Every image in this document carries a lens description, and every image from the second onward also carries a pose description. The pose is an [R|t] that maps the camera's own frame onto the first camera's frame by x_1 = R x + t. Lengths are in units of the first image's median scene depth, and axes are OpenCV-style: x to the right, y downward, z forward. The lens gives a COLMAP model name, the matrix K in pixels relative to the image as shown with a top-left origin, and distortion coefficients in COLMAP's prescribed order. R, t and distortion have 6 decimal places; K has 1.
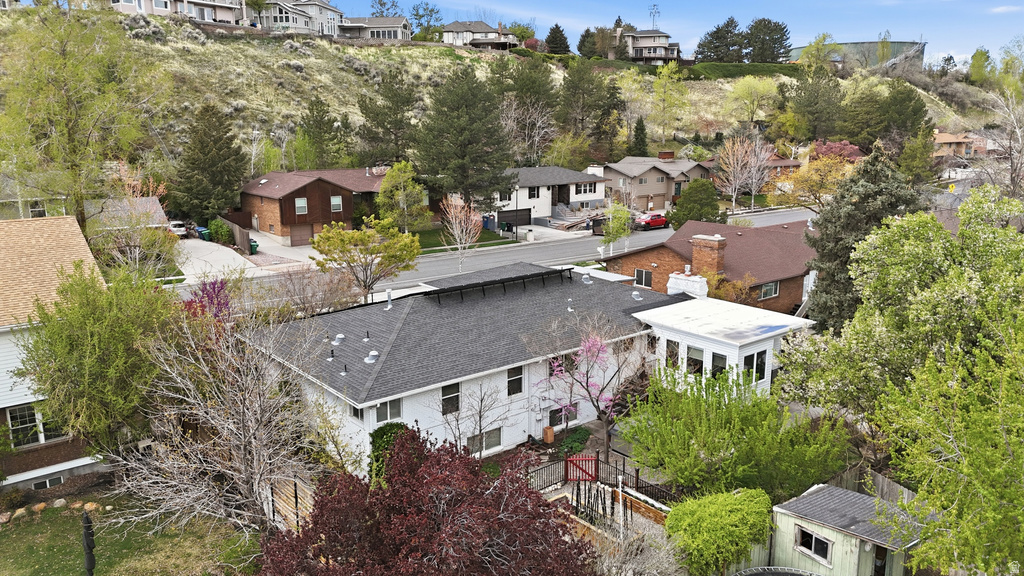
lens RADIAL K [[752.0, 0, 510.3], [0, 752.0, 291.0], [0, 0, 1]] dist [0.077746, -0.068565]
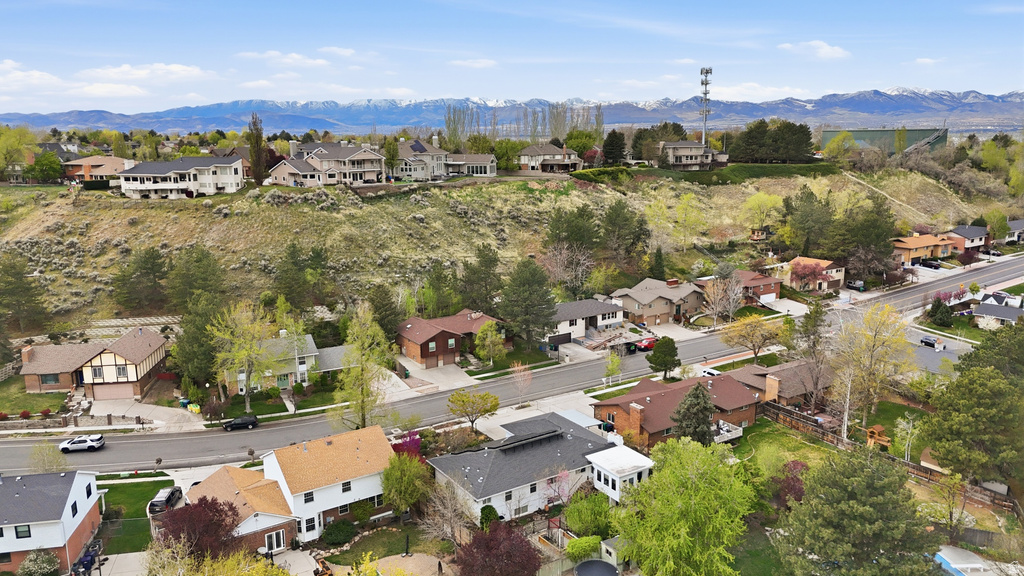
lens RADIAL K [[752.0, 0, 509.8], [0, 752.0, 297.9], [0, 0, 1]] dist [0.077746, -0.068565]
pose [[0.994218, 0.017809, -0.105893, 0.062077], [-0.017470, 0.999839, 0.004130, -0.178230], [0.105950, -0.002256, 0.994369, -0.528603]]
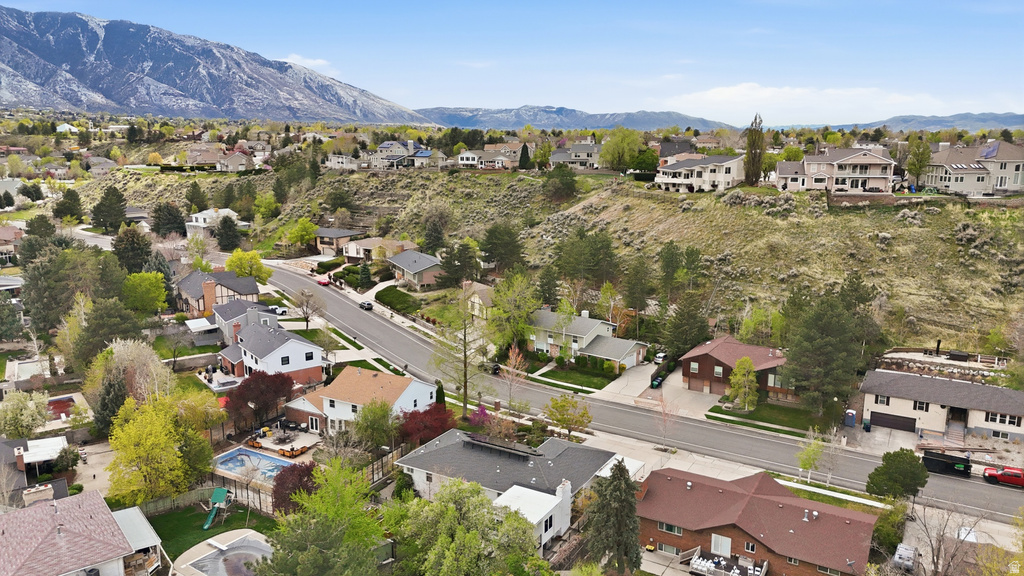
lens RADIAL K [[752.0, 0, 512.2], [0, 752.0, 292.6], [0, 0, 1]] dist [0.077746, -0.068565]
pose [[0.338337, 0.197990, -0.919961, 0.777467], [-0.203031, 0.969949, 0.134078, -0.303727], [0.918861, 0.141417, 0.368368, 0.032693]]
